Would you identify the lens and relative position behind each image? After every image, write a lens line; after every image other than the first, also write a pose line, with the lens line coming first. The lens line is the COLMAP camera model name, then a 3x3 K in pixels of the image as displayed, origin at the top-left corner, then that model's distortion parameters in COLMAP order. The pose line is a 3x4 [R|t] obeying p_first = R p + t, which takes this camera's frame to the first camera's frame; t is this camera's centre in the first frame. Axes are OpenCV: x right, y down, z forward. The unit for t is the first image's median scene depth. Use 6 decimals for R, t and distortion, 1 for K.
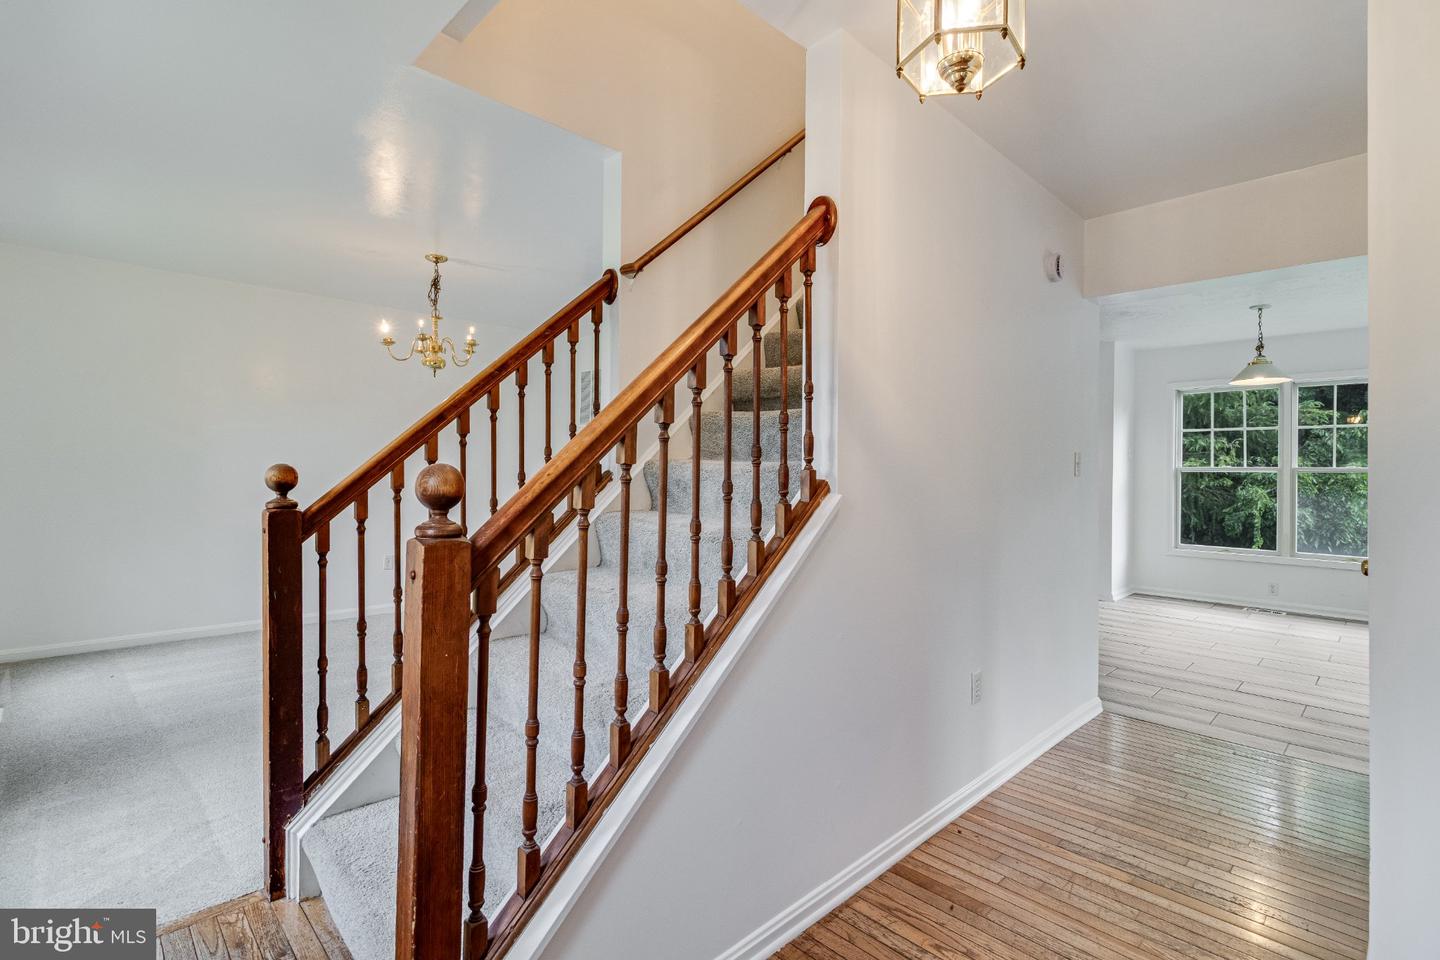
lens RADIAL K [[669.4, 0, 720.2], [0, 669.4, 473.7], [0, 0, 1]] dist [0.004027, -0.000462]
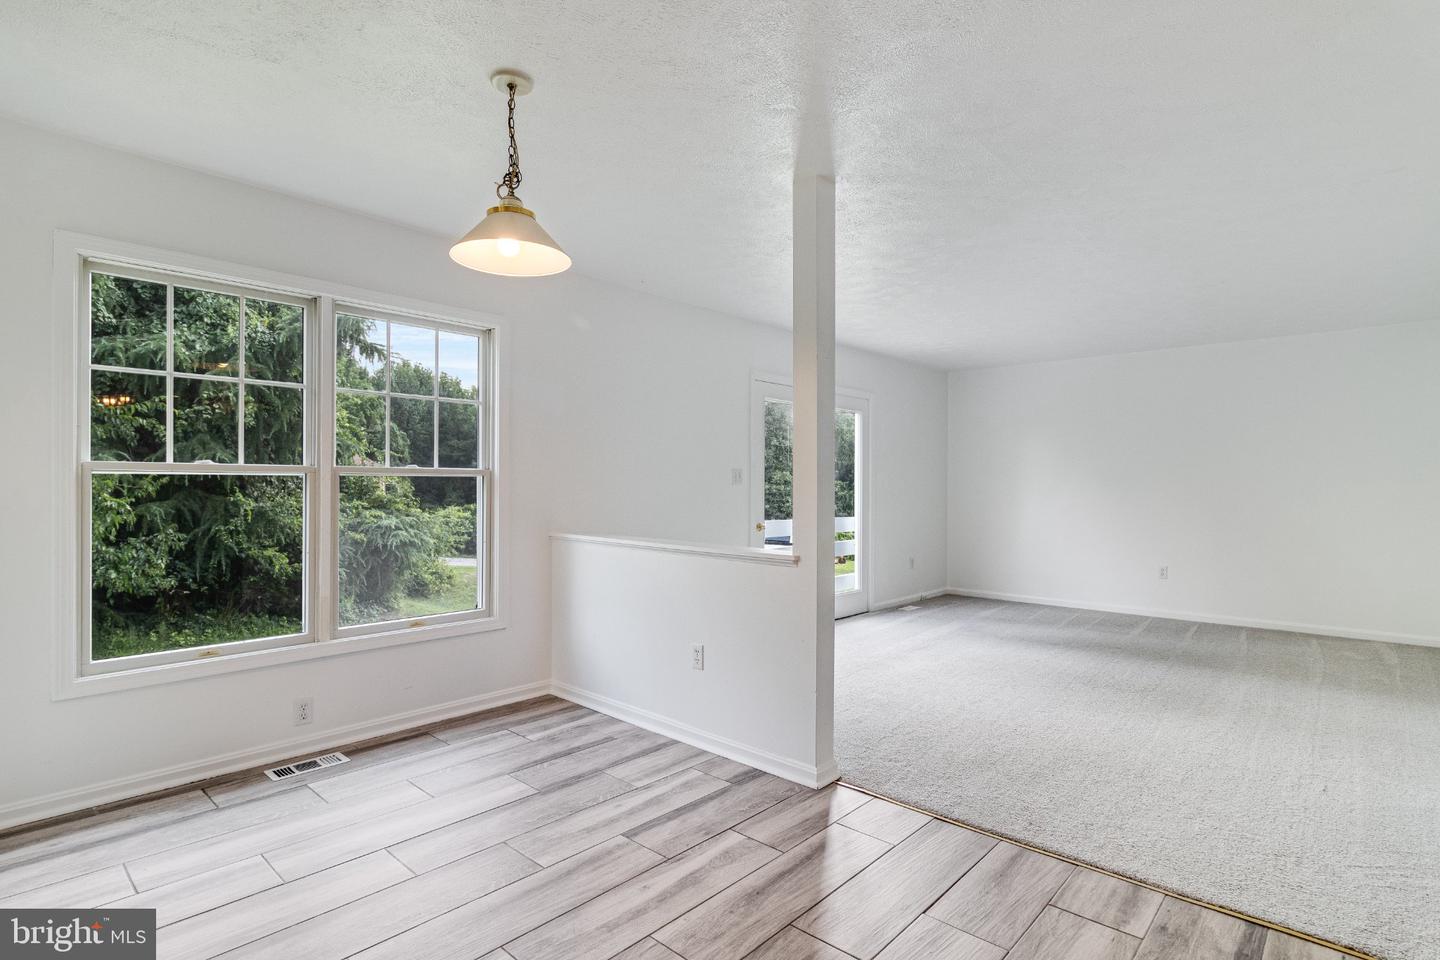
lens RADIAL K [[692.8, 0, 744.0], [0, 692.8, 479.7], [0, 0, 1]] dist [0.000616, -0.002621]
pose [[-0.060430, -0.014195, 0.998072, 0.286548], [-0.000940, 0.999899, 0.014164, -0.006672], [-0.998172, -0.000083, -0.060437, 0.682930]]
